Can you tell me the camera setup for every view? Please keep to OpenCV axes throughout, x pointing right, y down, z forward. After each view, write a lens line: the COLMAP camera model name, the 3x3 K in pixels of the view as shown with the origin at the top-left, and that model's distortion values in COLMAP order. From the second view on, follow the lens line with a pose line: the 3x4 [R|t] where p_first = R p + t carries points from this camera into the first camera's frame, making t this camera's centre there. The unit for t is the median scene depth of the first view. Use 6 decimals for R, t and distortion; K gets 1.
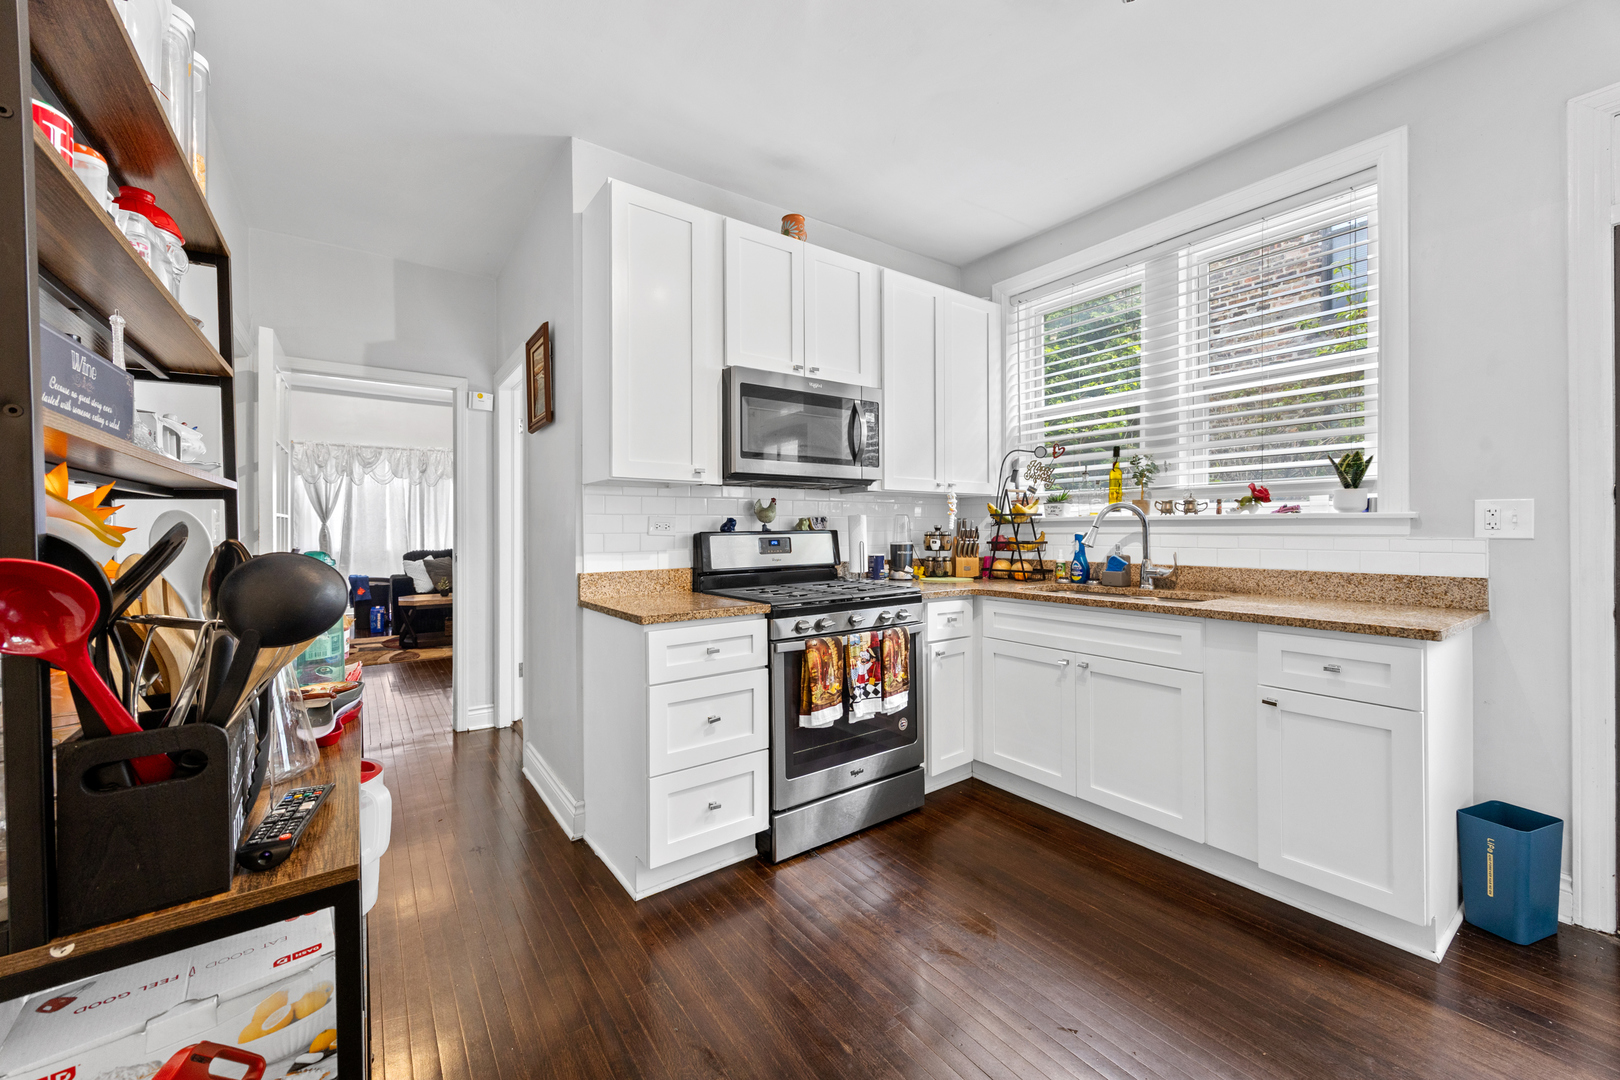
lens RADIAL K [[628.5, 0, 806.2], [0, 628.5, 529.5], [0, 0, 1]] dist [0.000197, 0.000036]
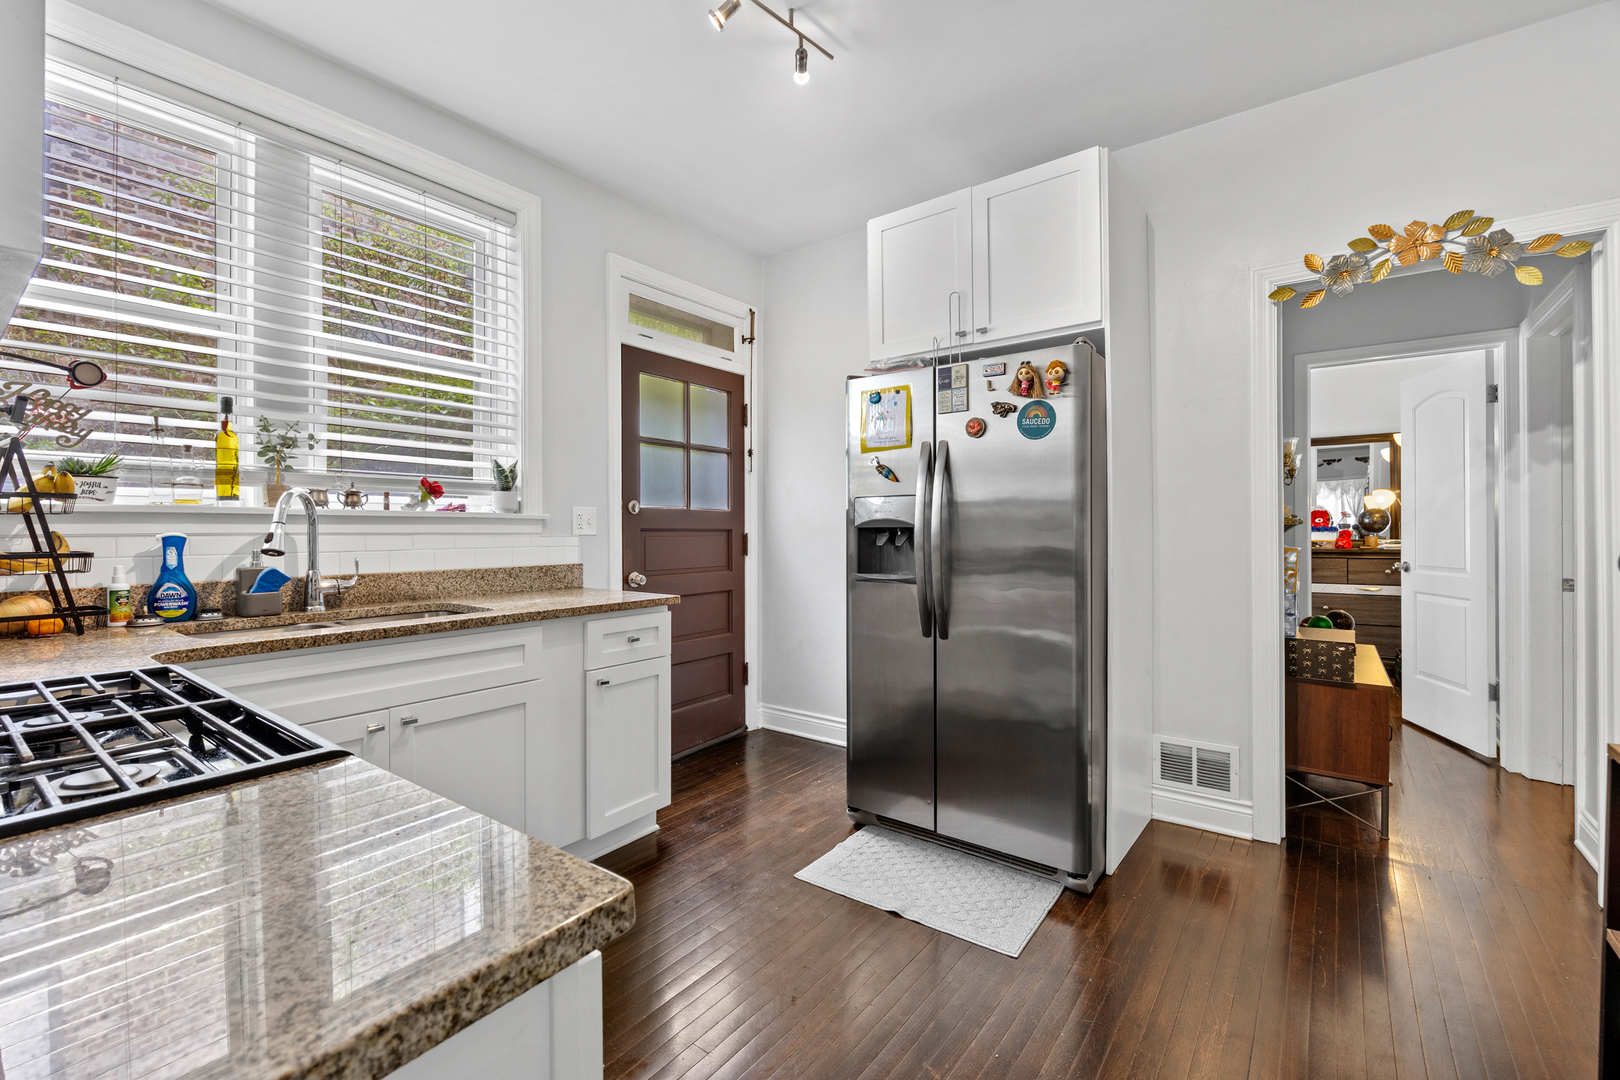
lens RADIAL K [[687.4, 0, 811.8], [0, 687.4, 526.6], [0, 0, 1]] dist [-0.000501, -0.000062]
pose [[-0.302117, 0.007981, 0.953237, -0.412971], [0.004222, 0.999966, -0.007034, 0.006846], [-0.953261, 0.001900, -0.302141, 0.780434]]
